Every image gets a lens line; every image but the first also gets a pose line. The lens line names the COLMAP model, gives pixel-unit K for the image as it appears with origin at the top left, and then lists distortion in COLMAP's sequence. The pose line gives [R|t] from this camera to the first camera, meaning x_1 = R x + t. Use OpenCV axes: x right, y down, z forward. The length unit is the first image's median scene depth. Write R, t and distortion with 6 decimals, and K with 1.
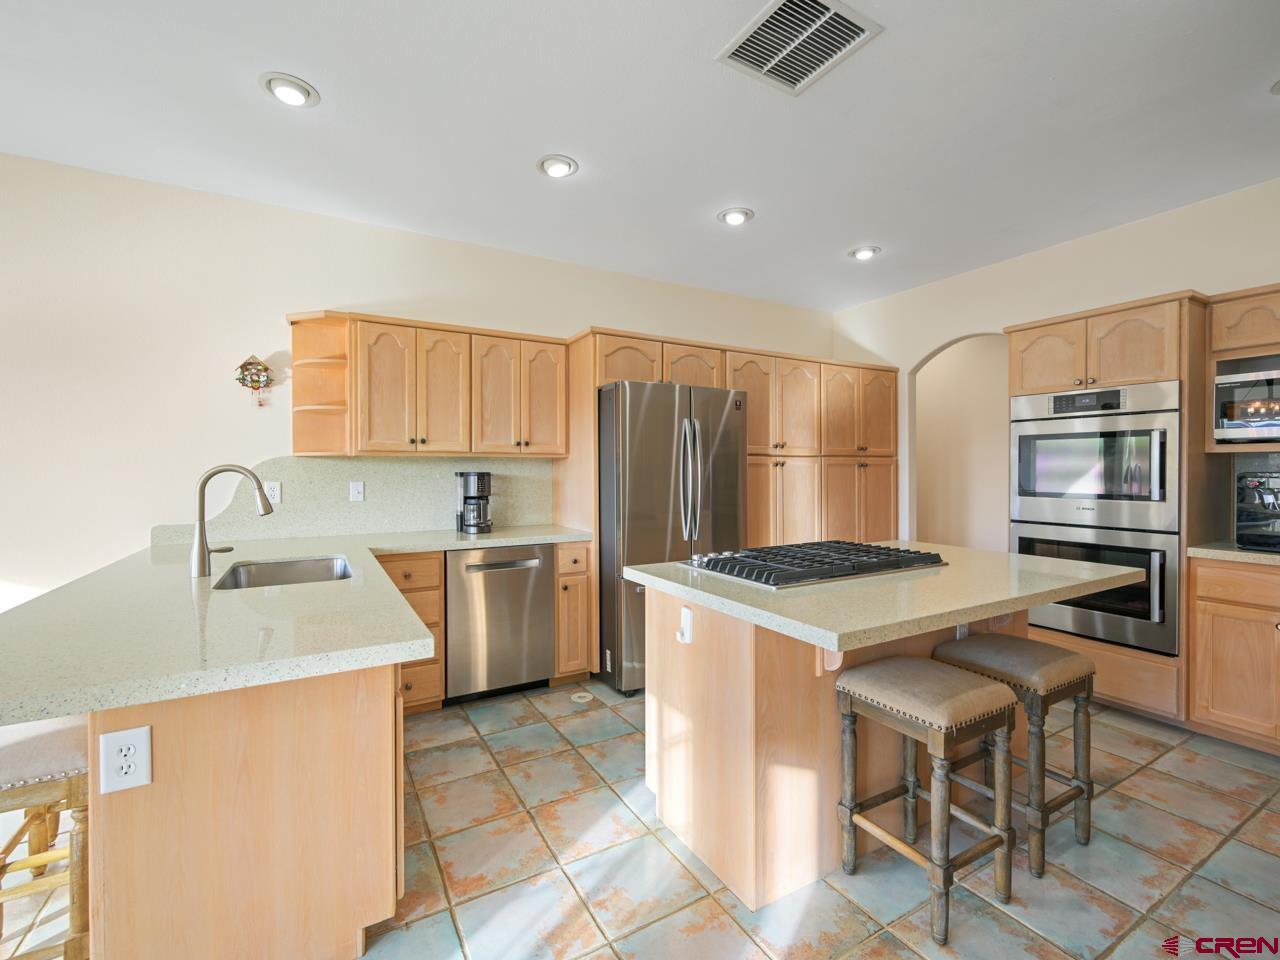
lens RADIAL K [[569.1, 0, 640.7], [0, 569.1, 473.6], [0, 0, 1]] dist [0.000619, 0.000324]
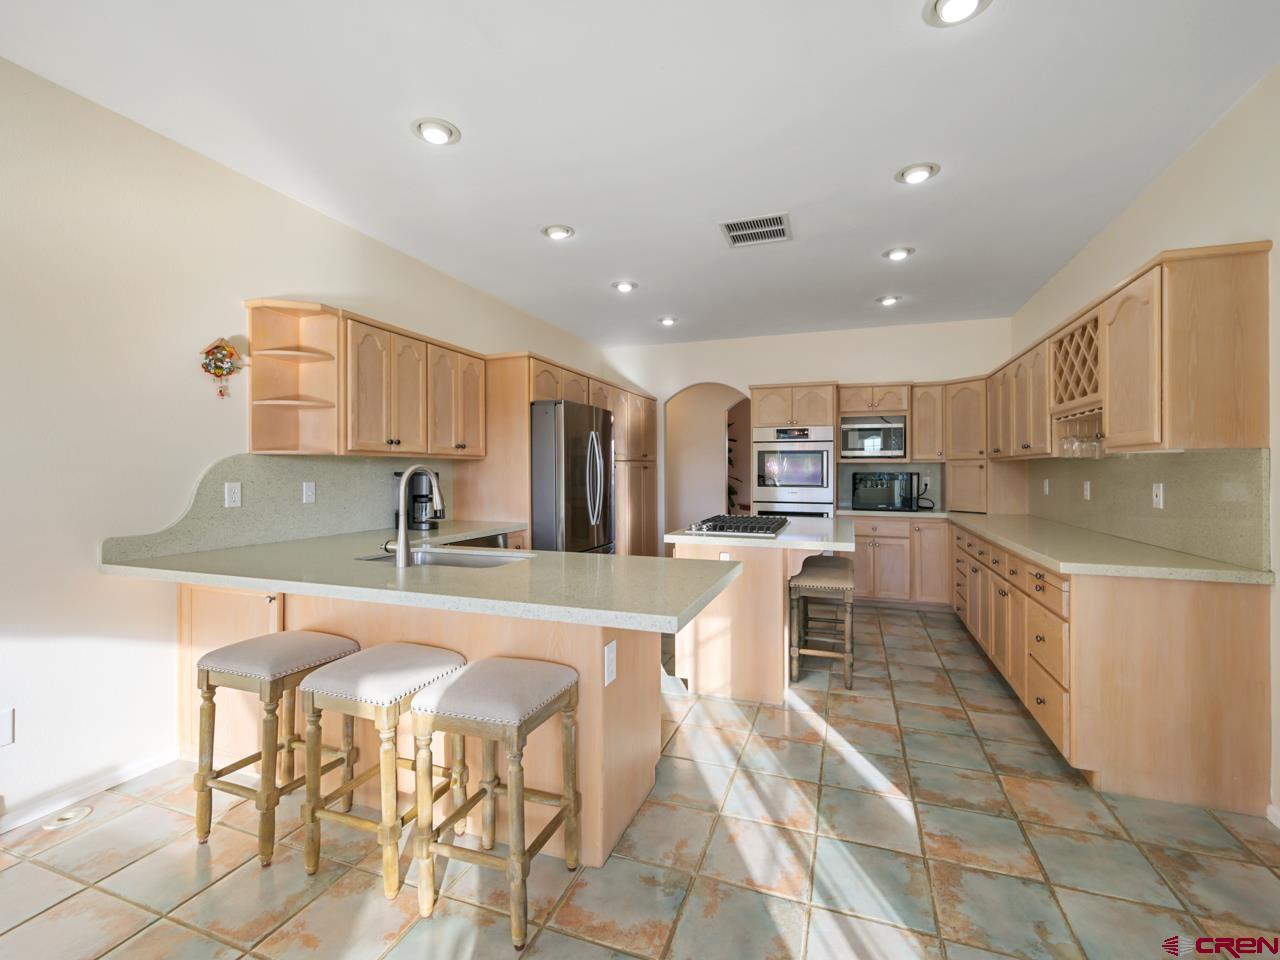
lens RADIAL K [[575.9, 0, 639.3], [0, 575.9, 463.5], [0, 0, 1]] dist [-0.001020, -0.000204]
pose [[0.768239, 0.010526, 0.640076, -0.740779], [0.002240, 0.999814, -0.019130, 0.003274], [-0.640159, 0.016131, 0.768073, -0.089099]]
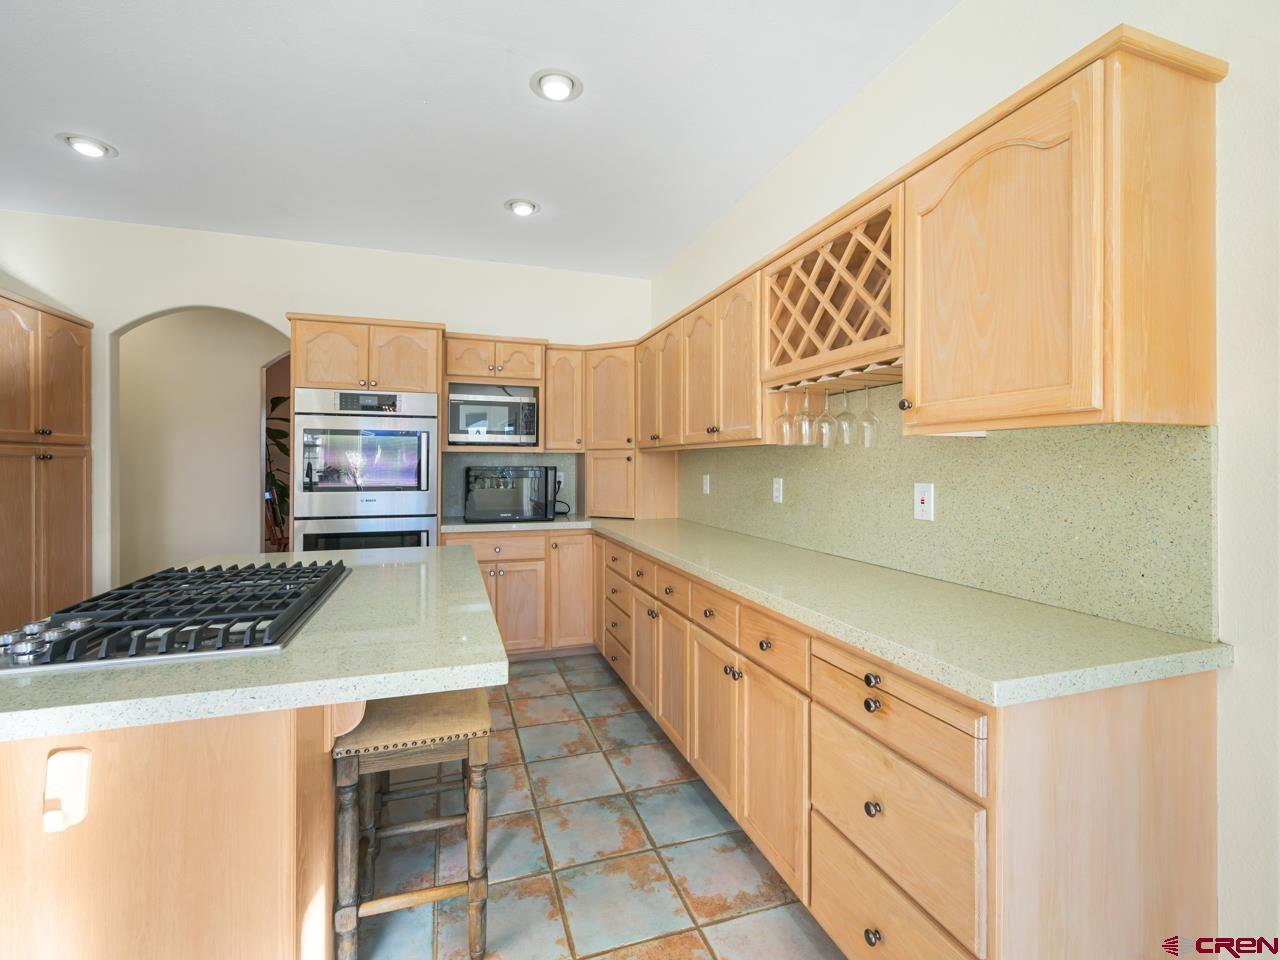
lens RADIAL K [[575.9, 0, 639.3], [0, 575.9, 463.5], [0, 0, 1]] dist [-0.001020, -0.000204]
pose [[0.202170, 0.003345, 0.979345, -0.183227], [0.005411, 0.999975, -0.004532, -0.000822], [-0.979336, 0.006216, 0.202147, 0.266509]]
